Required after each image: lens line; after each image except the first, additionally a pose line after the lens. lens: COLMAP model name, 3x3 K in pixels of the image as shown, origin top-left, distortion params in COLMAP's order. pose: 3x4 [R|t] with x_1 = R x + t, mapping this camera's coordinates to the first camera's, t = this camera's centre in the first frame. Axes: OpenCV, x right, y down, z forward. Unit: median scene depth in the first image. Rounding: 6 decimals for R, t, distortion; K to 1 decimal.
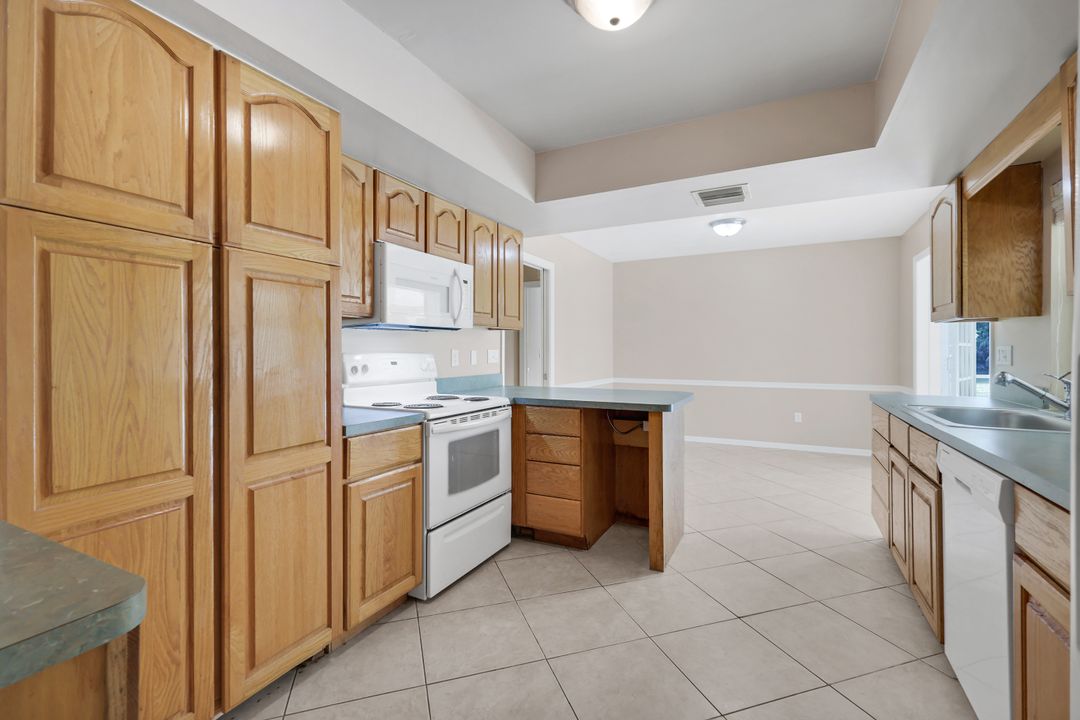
lens RADIAL K [[475.1, 0, 545.1], [0, 475.1, 351.4], [0, 0, 1]] dist [0.003948, -0.000217]
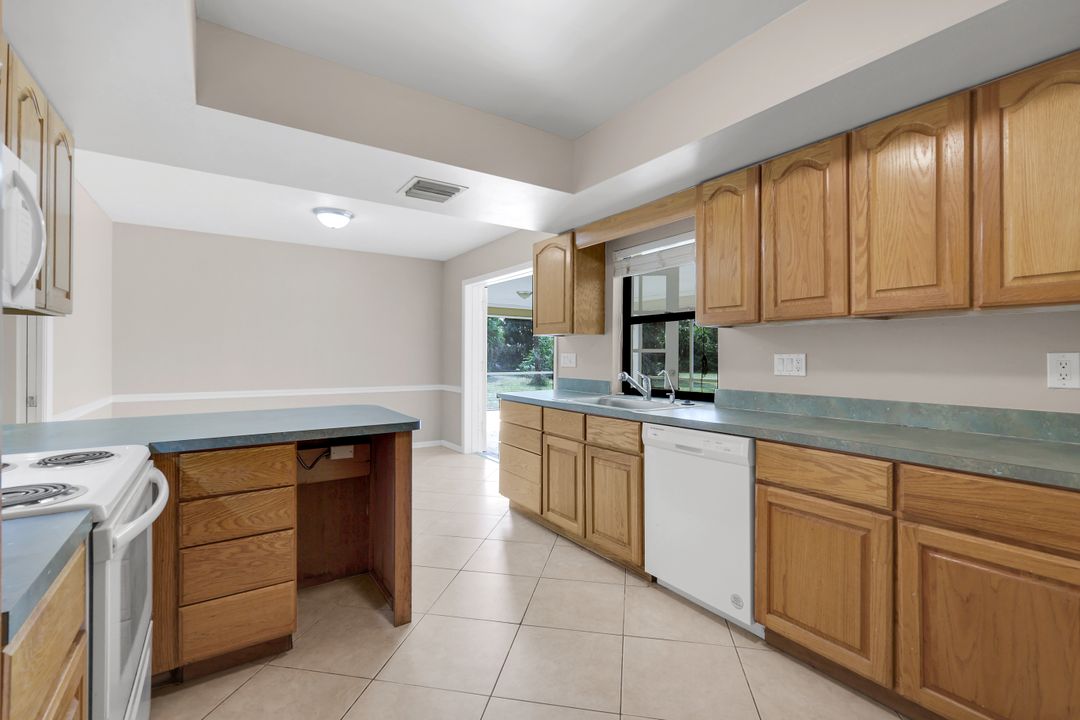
lens RADIAL K [[475.1, 0, 543.6], [0, 475.1, 355.9], [0, 0, 1]] dist [0.003948, -0.000217]
pose [[0.488845, 0.001463, 0.872369, -0.337824], [-0.003811, 0.999993, 0.000459, -0.004863], [-0.872362, -0.003549, 0.488847, 0.357585]]
